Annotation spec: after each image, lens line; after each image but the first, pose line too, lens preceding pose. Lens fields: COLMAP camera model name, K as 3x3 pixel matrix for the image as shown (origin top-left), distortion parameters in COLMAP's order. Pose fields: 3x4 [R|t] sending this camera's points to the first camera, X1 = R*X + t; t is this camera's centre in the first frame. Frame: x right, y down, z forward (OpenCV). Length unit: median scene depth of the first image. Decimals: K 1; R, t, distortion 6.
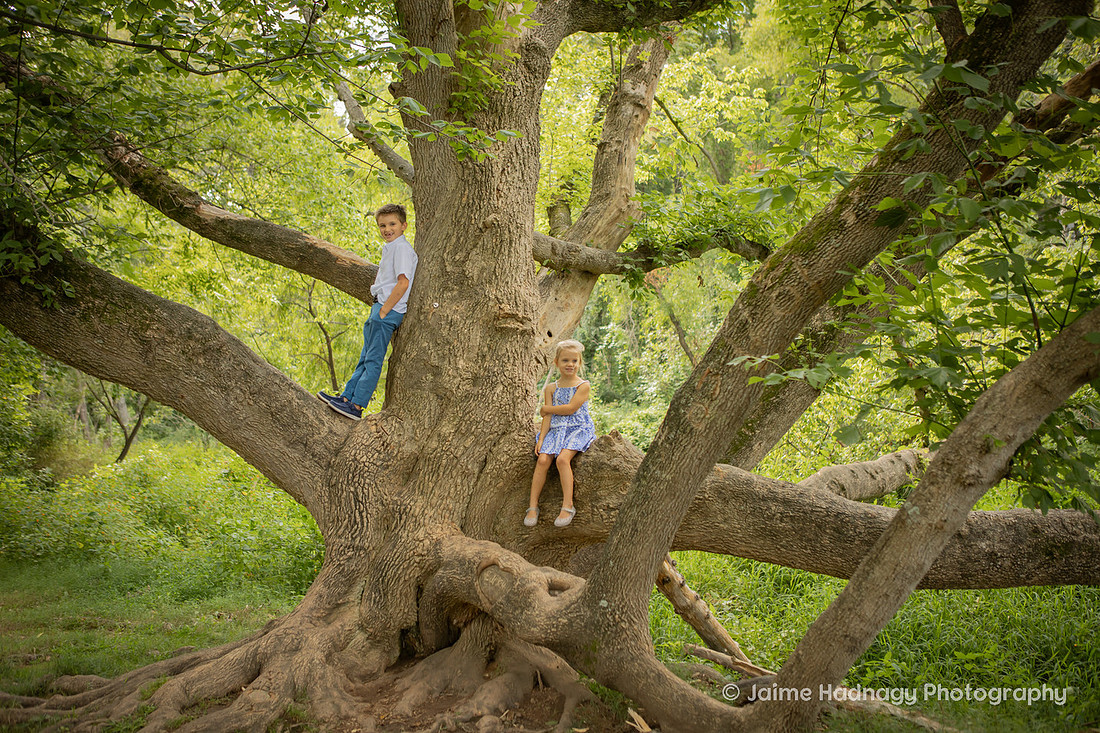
lens RADIAL K [[1077.8, 0, 551.0], [0, 1077.8, 360.8], [0, 0, 1]] dist [-0.084805, 0.141097]
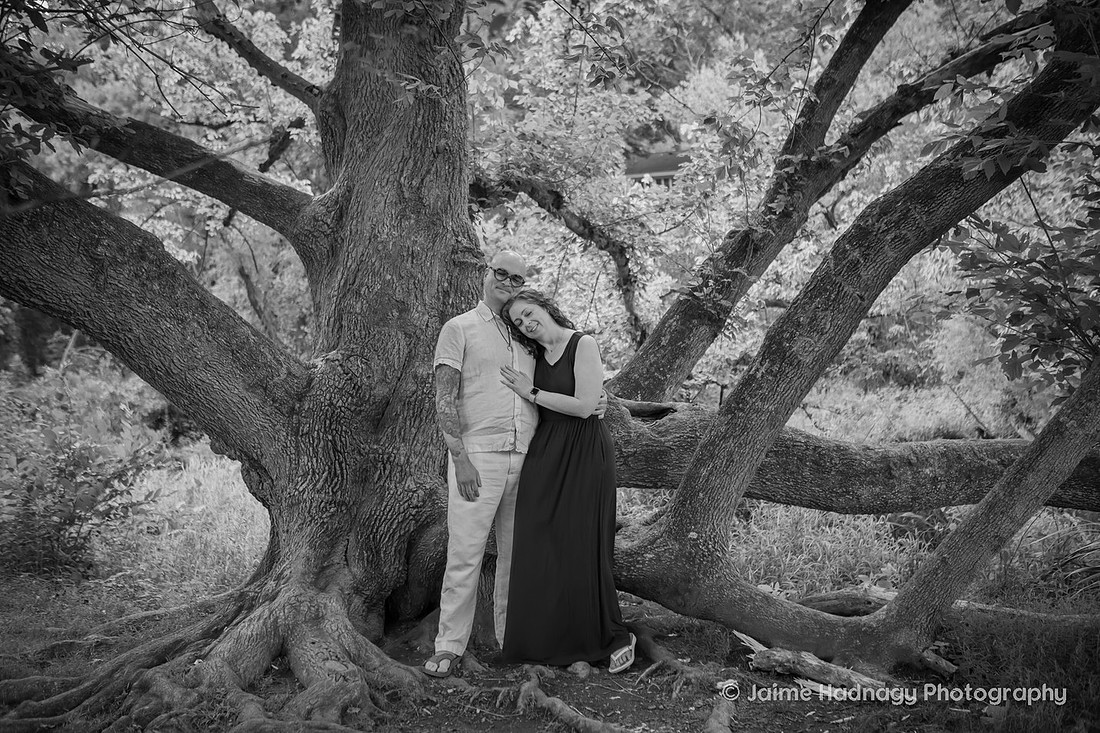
lens RADIAL K [[1191.5, 0, 556.2], [0, 1191.5, 361.4], [0, 0, 1]] dist [-0.070029, 0.136242]
pose [[0.900697, 0.005026, 0.434419, -0.442214], [-0.018321, 0.999483, 0.026422, 0.027658], [-0.434062, -0.031757, 0.900323, 0.040646]]
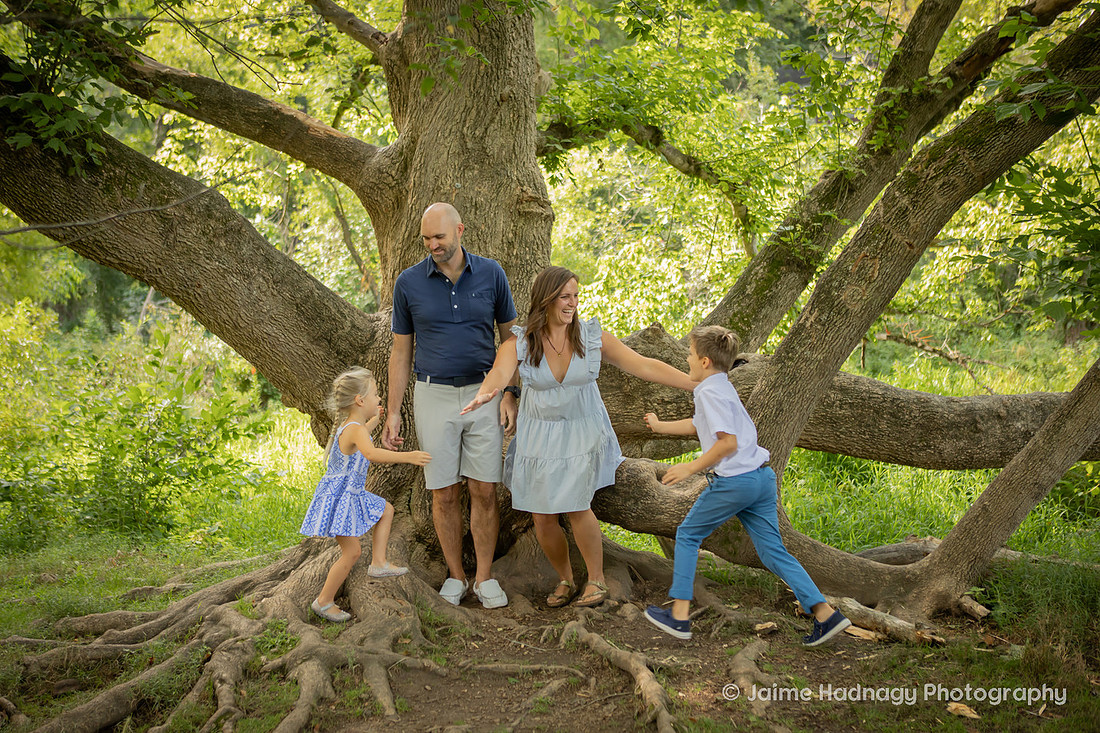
lens RADIAL K [[1430.4, 0, 550.0], [0, 1430.4, 366.5], [0, 0, 1]] dist [-0.038182, 0.082065]
pose [[0.945299, -0.015391, 0.325841, -0.449745], [-0.006440, 0.997811, 0.065815, 0.021140], [-0.326141, -0.064313, 0.943131, -0.169479]]
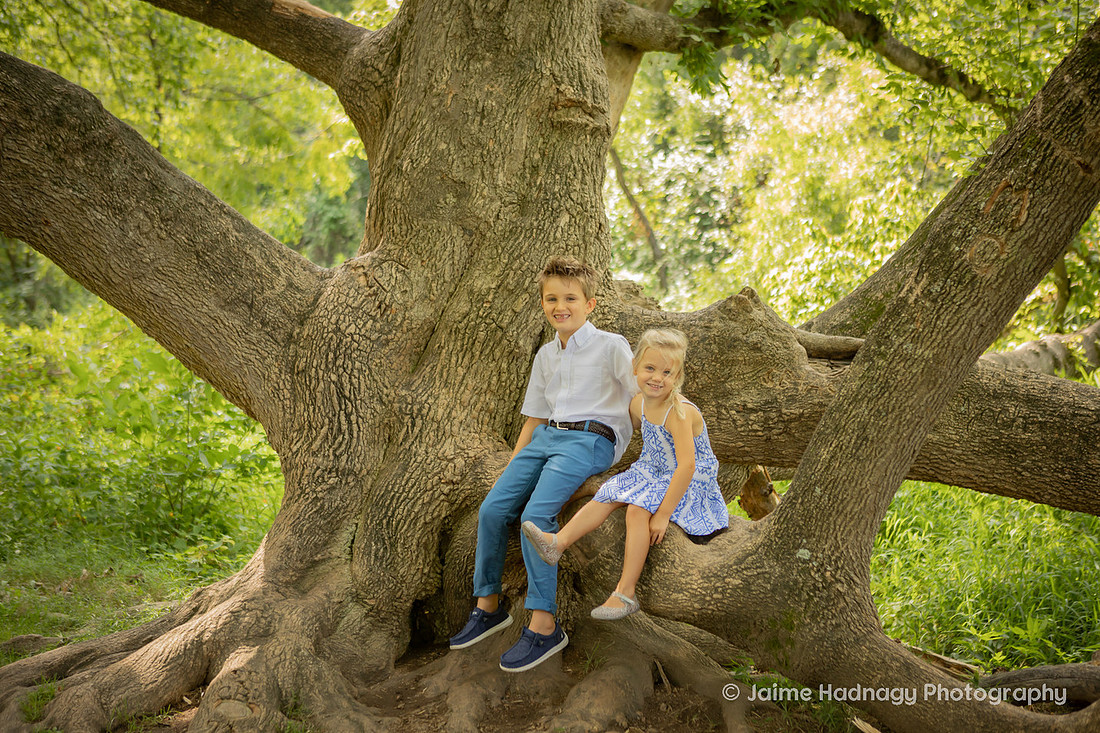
lens RADIAL K [[1597.6, 0, 556.1], [0, 1597.6, 362.1], [0, 0, 1]] dist [0.025328, 0.044148]
pose [[0.993694, 0.007836, 0.111855, -0.160786], [-0.018210, 0.995590, 0.092027, 0.023485], [-0.110640, -0.093484, 0.989454, 0.075483]]
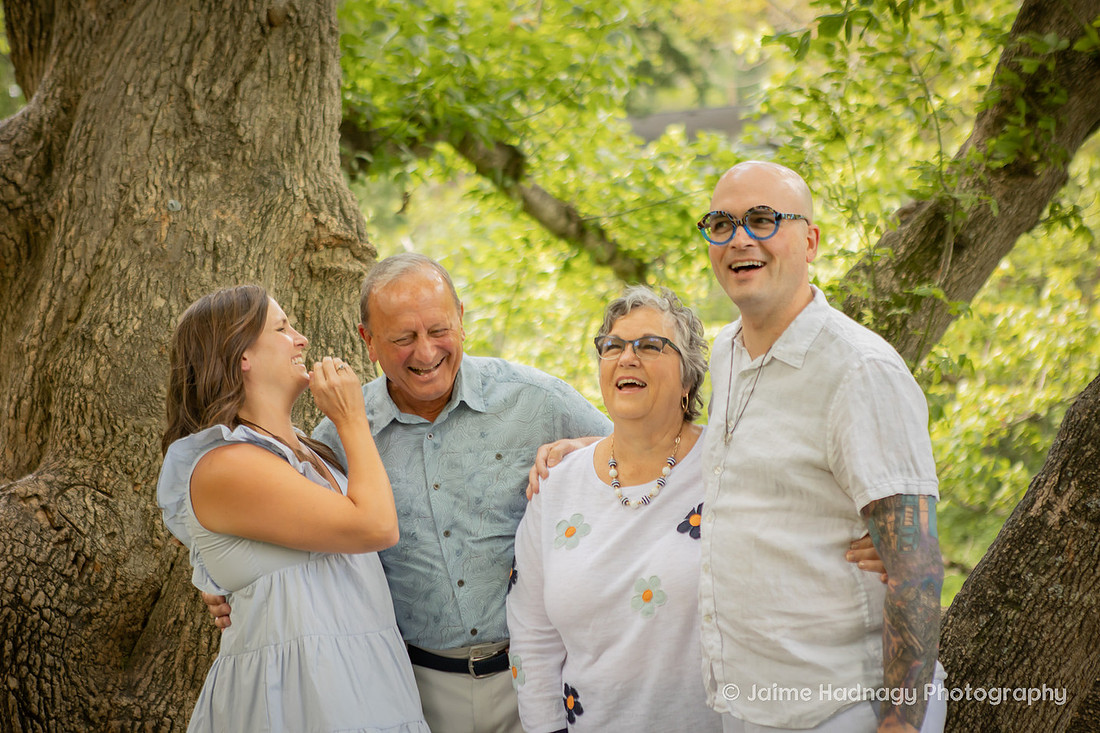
lens RADIAL K [[2179.5, 0, 538.4], [0, 2179.5, 341.4], [0, 0, 1]] dist [0.200037, 0.100451]
pose [[0.888746, 0.026816, 0.457615, -0.375303], [-0.006432, 0.998919, -0.046043, 0.036278], [-0.458355, 0.037977, 0.887958, 0.238791]]
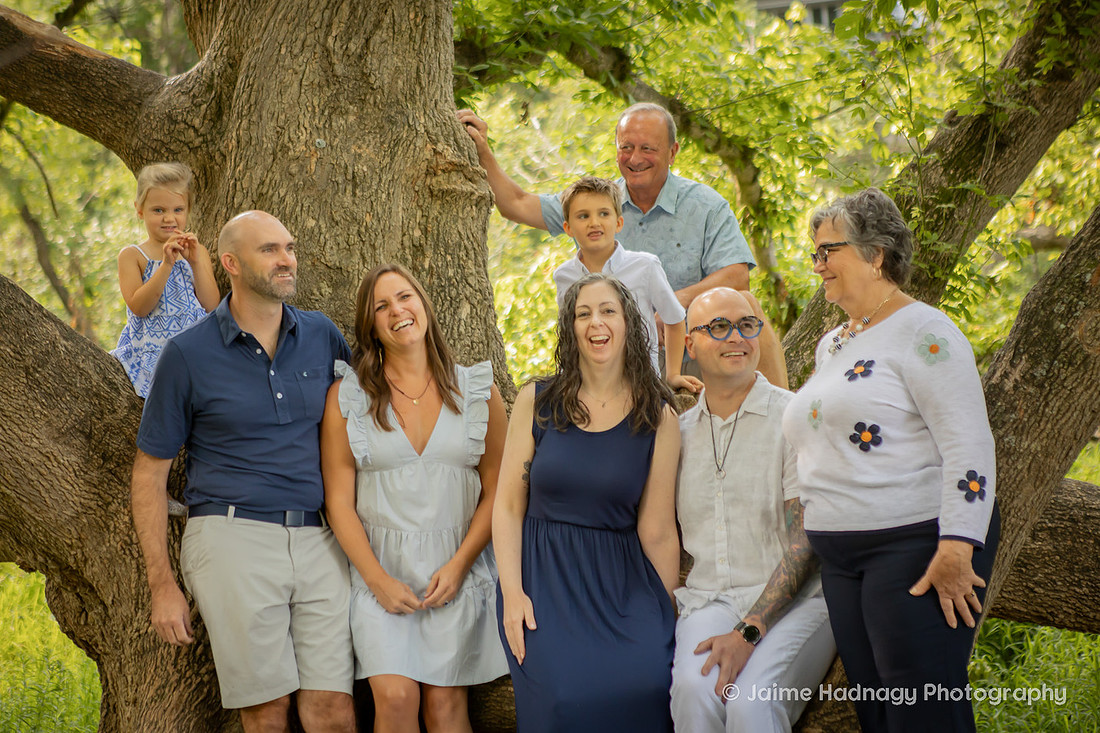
lens RADIAL K [[2284.8, 0, 507.8], [0, 2284.8, 323.1], [0, 0, 1]] dist [0.203823, -0.139563]
pose [[0.922139, -0.014645, 0.386581, -0.456440], [0.012938, 0.999892, 0.007019, 0.025040], [-0.386642, -0.001471, 0.922229, 0.007691]]
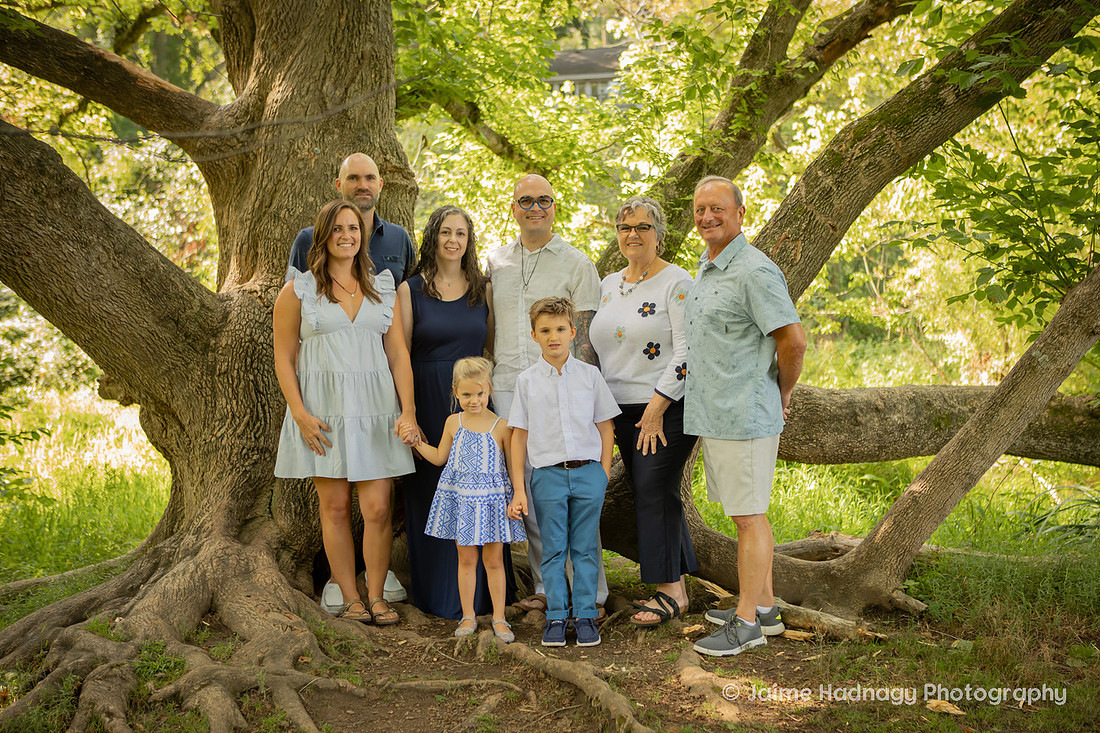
lens RADIAL K [[1491.2, 0, 604.7], [0, 1491.2, 389.1], [0, 0, 1]] dist [-0.022986, 0.067893]
pose [[0.843151, -0.017026, 0.537407, -0.556353], [-0.027444, 0.996833, 0.074639, 0.038849], [-0.536976, -0.077680, 0.840013, -0.066162]]
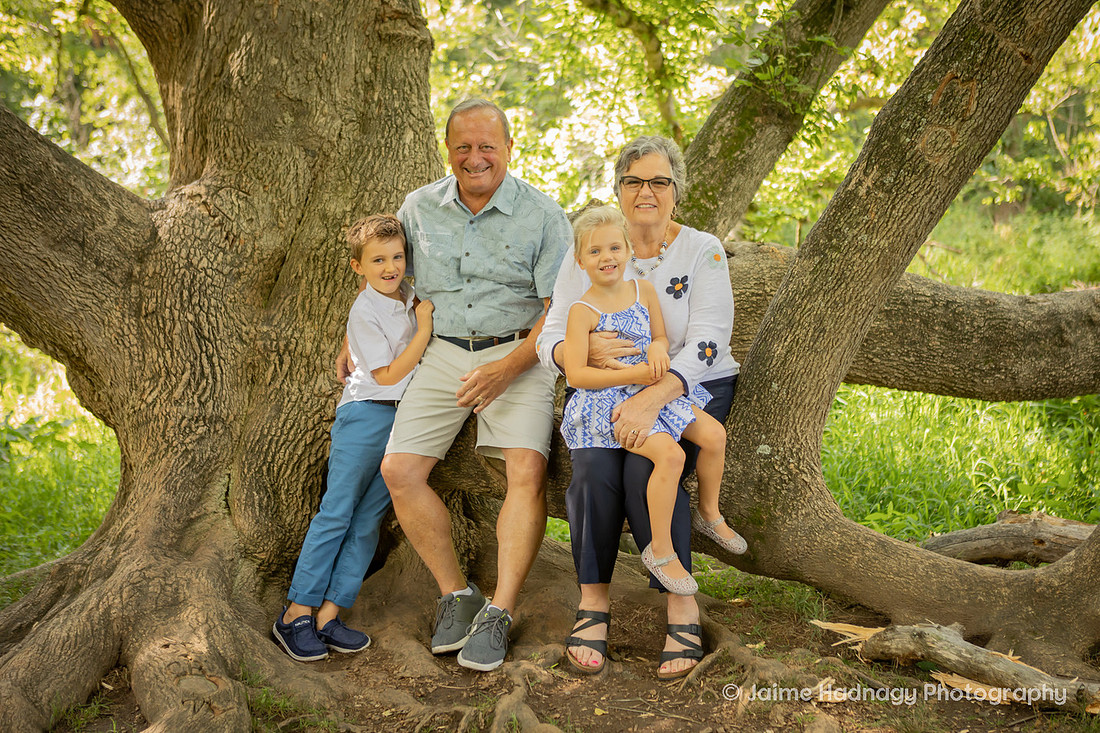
lens RADIAL K [[1551.4, 0, 606.0], [0, 1551.4, 363.4], [0, 0, 1]] dist [-0.031808, 0.124381]
pose [[0.892971, -0.075902, 0.443669, -0.352186], [0.019110, 0.991184, 0.131107, 0.041142], [-0.449709, -0.108596, 0.886549, 0.180326]]
